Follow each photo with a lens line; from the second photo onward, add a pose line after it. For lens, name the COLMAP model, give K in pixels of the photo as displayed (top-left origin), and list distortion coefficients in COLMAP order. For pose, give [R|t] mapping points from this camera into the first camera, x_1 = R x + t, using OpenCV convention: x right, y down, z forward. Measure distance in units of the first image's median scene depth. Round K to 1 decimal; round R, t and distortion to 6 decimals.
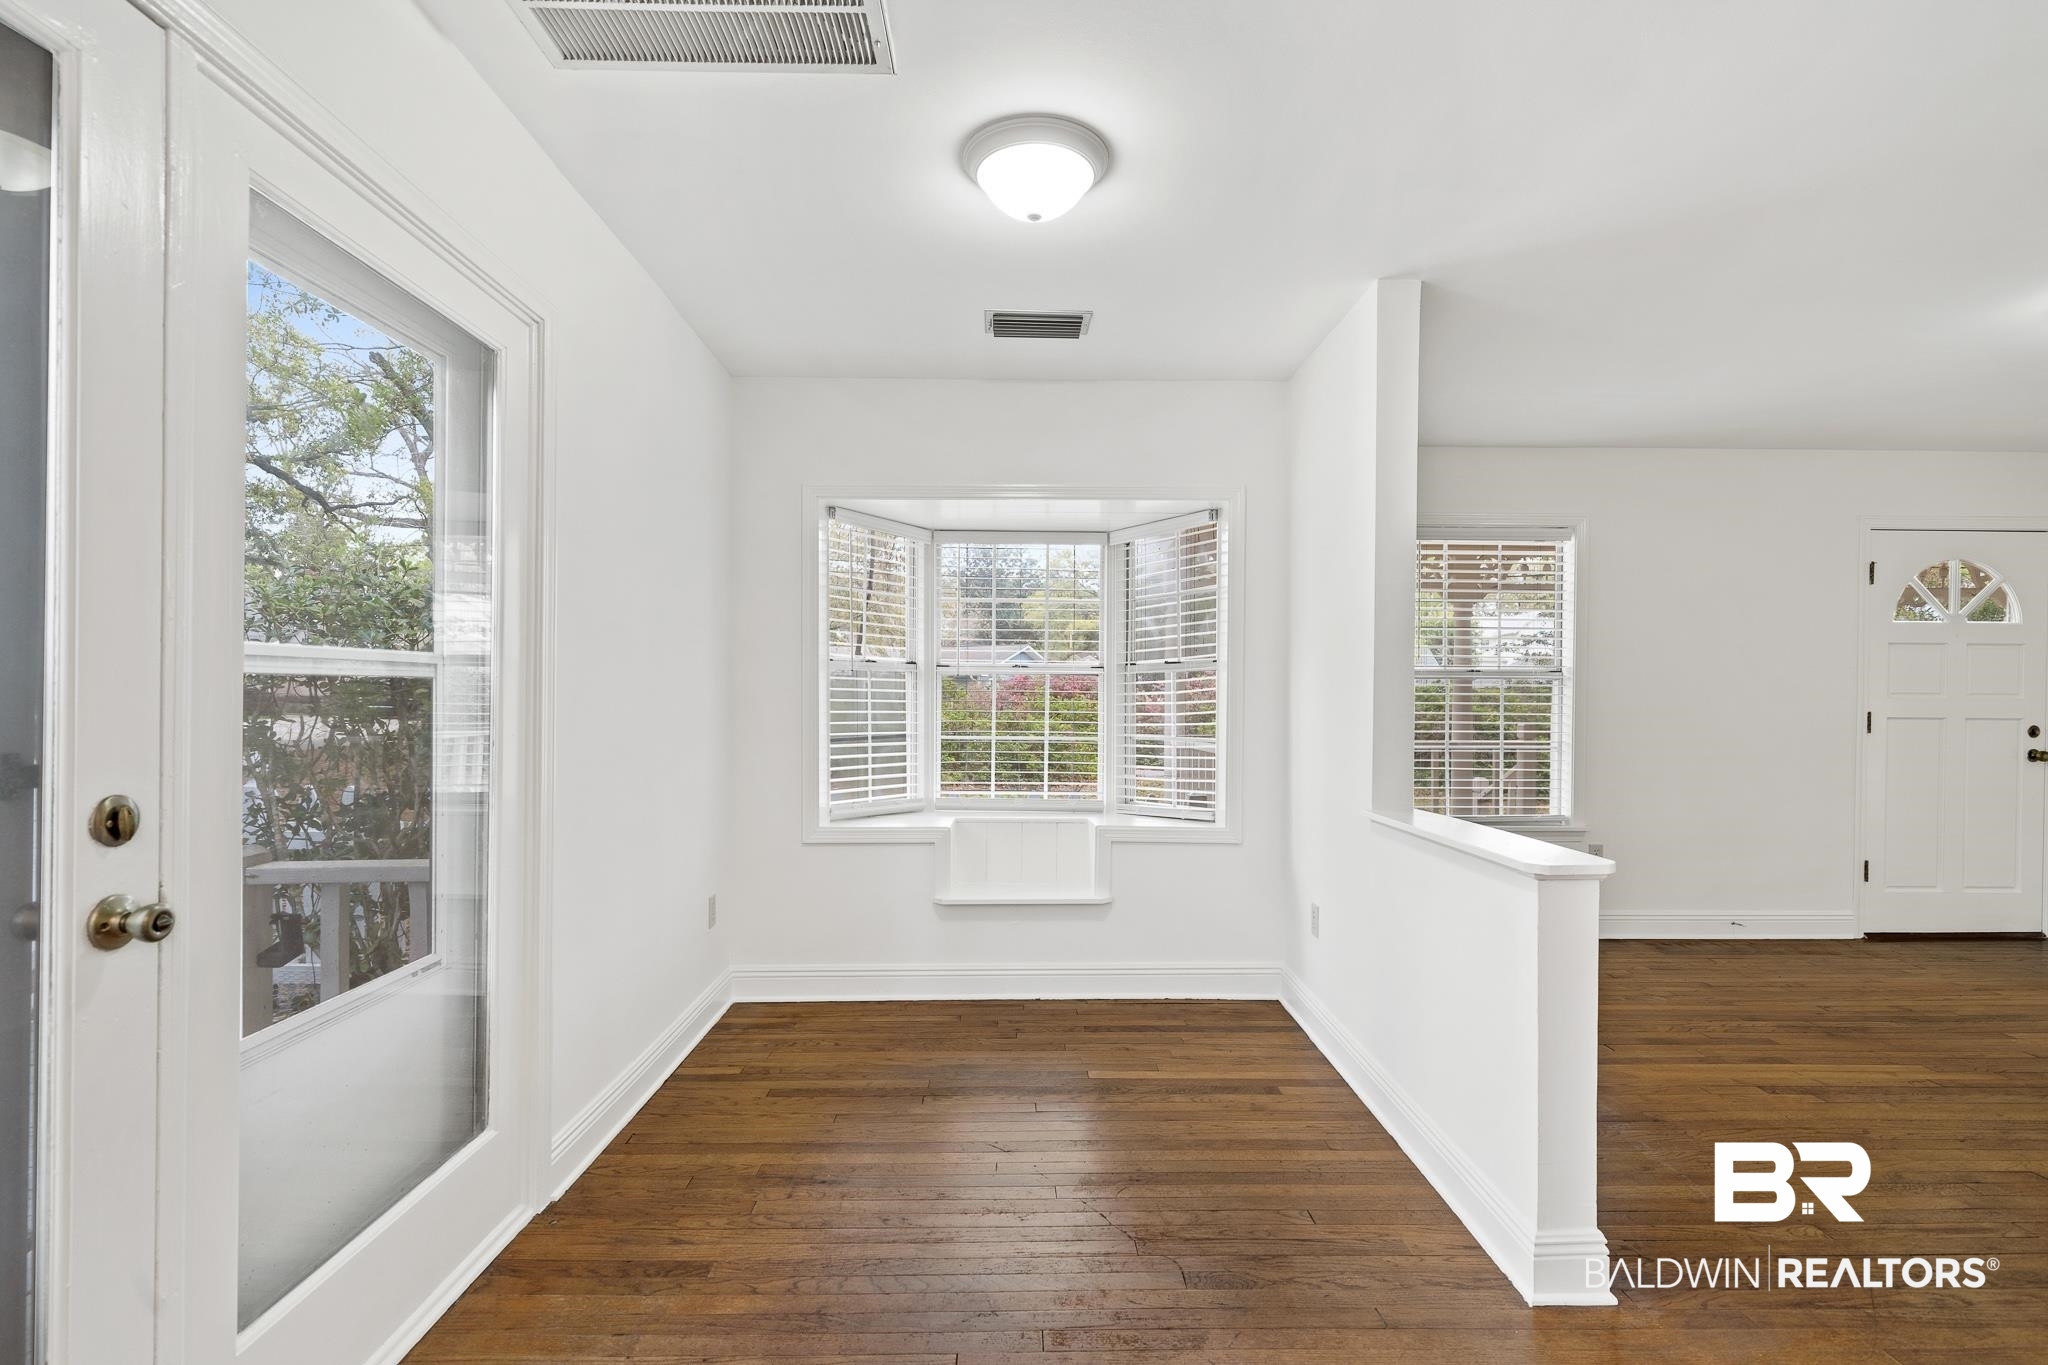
lens RADIAL K [[941.6, 0, 1023.9], [0, 941.6, 696.5], [0, 0, 1]] dist [0.001512, -0.000174]
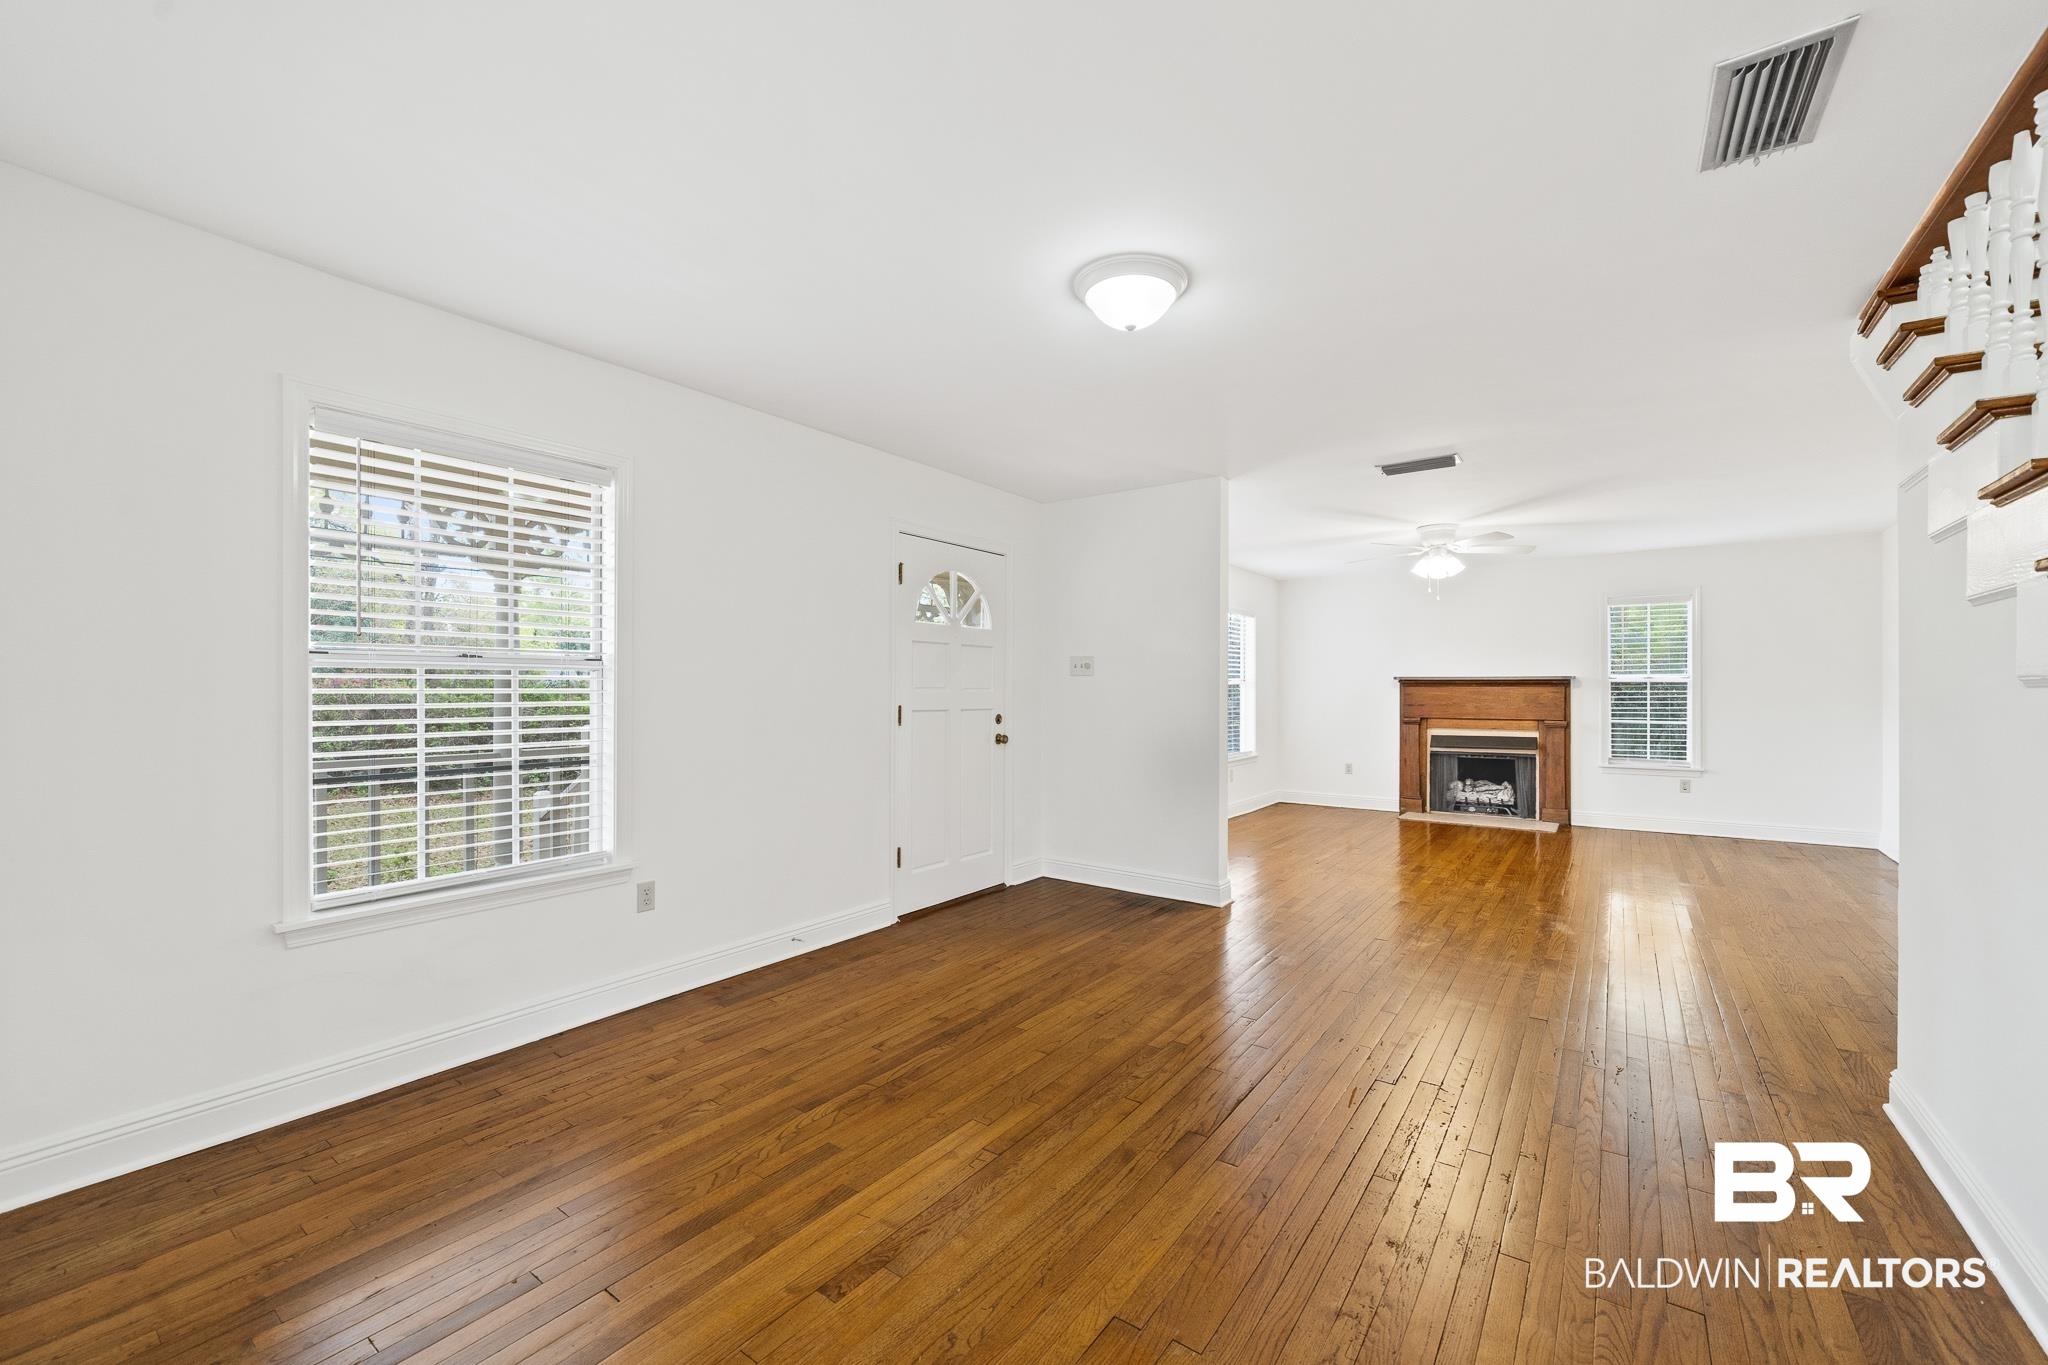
lens RADIAL K [[811.9, 0, 1022.1], [0, 811.9, 684.7], [0, 0, 1]] dist [-0.003197, 0.000233]
pose [[0.610321, 0.000803, 0.792154, 0.350446], [0.009318, 0.999923, -0.008193, 0.002194], [-0.792099, 0.012382, 0.610267, 0.452025]]
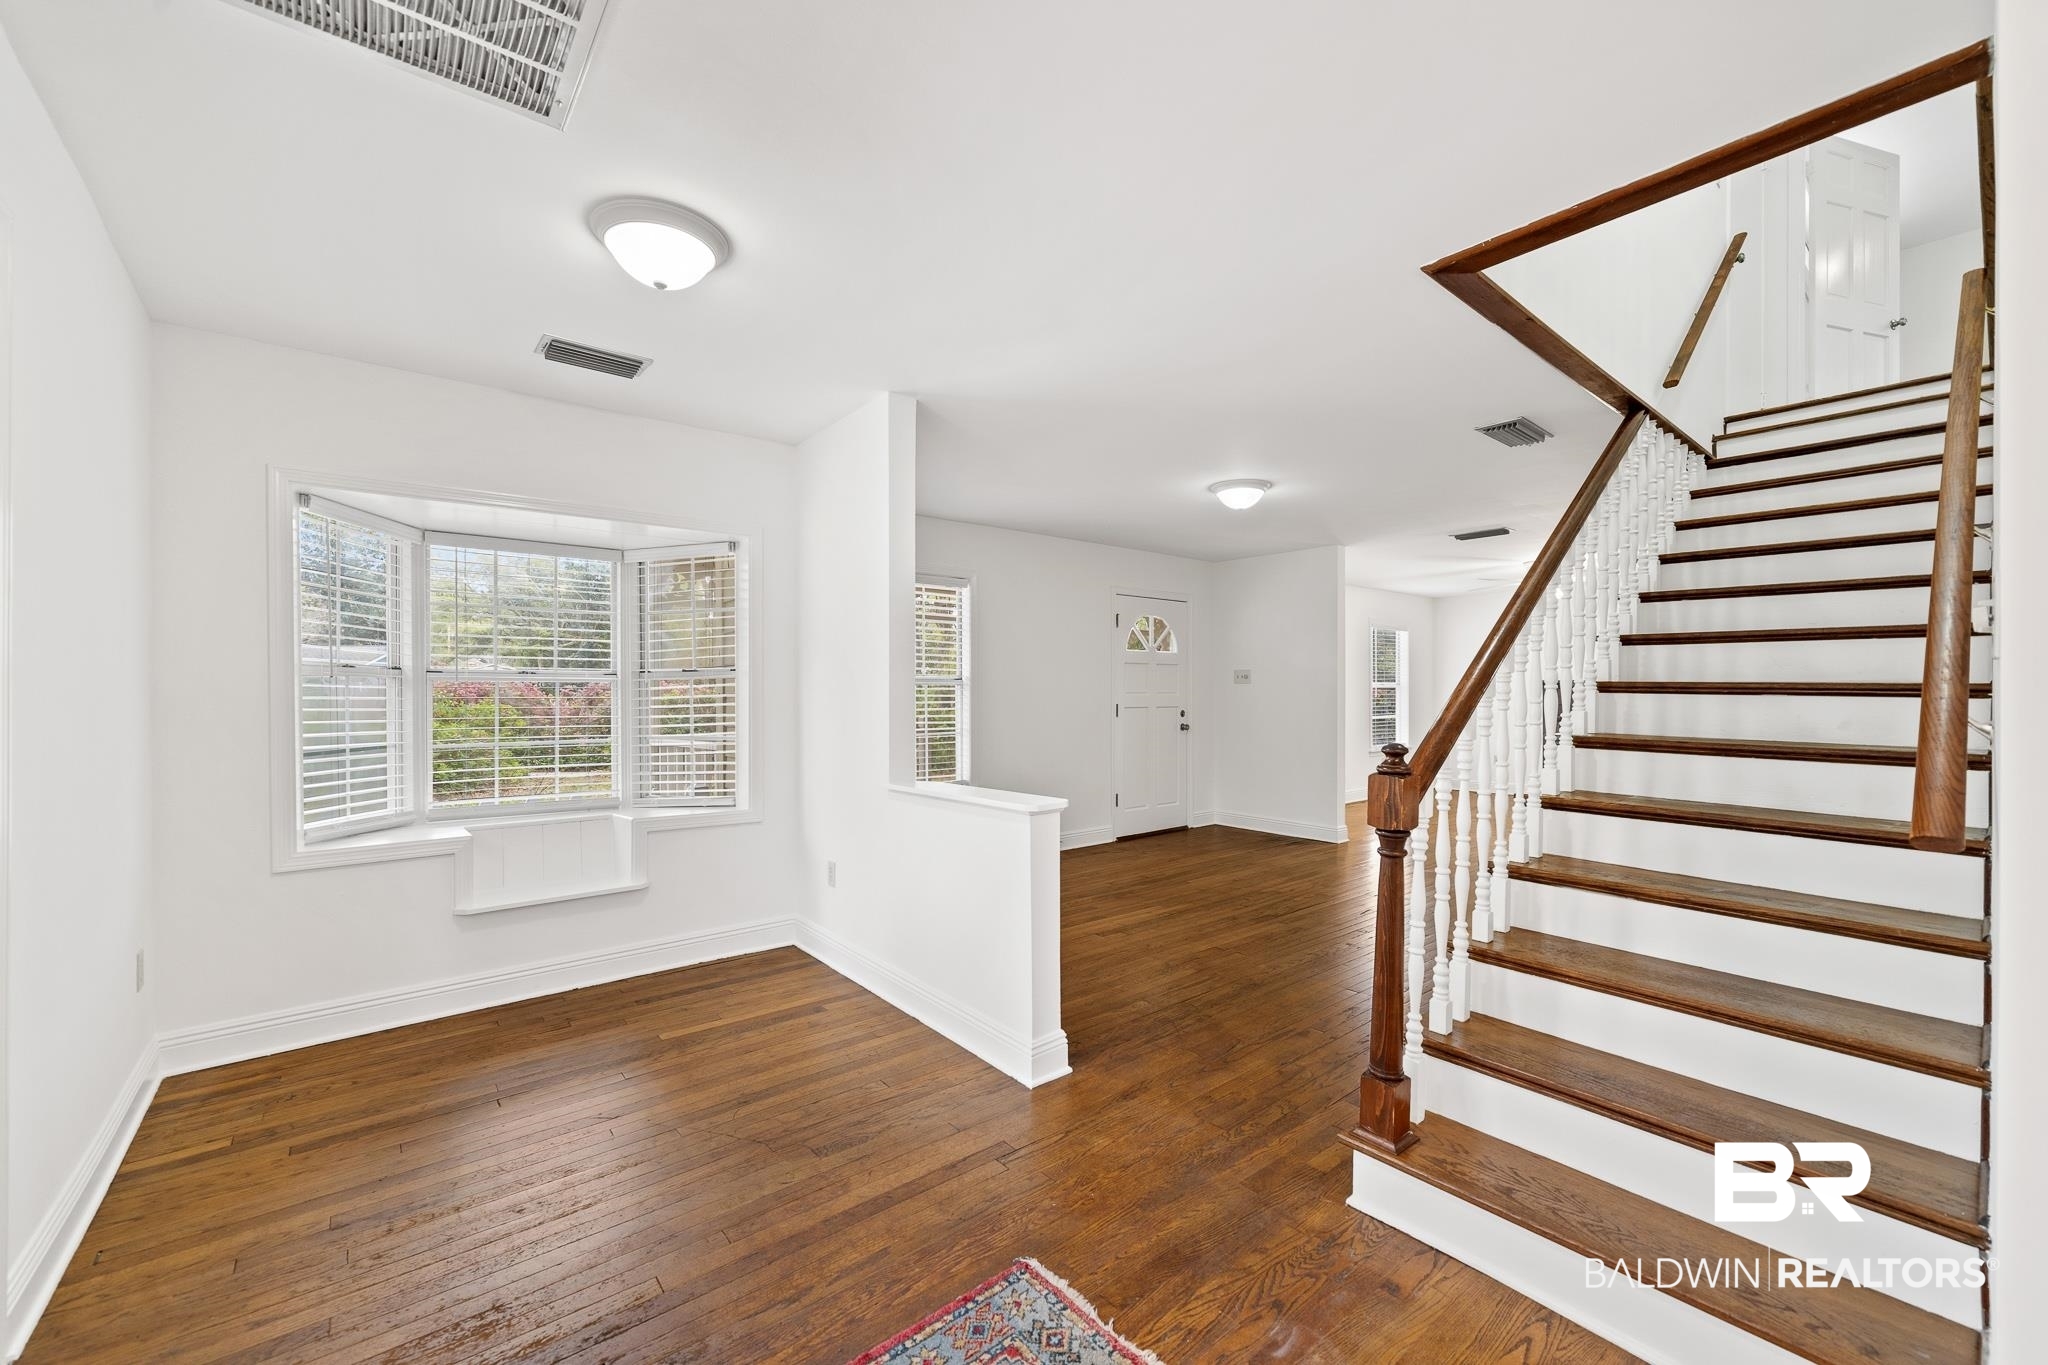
lens RADIAL K [[811.9, 0, 1017.3], [0, 811.9, 693.6], [0, 0, 1]] dist [-0.003197, 0.000233]
pose [[0.788571, -0.008473, 0.614885, -0.160011], [0.011874, 0.999928, -0.001450, -0.002900], [-0.614829, 0.008444, 0.788616, -0.026124]]
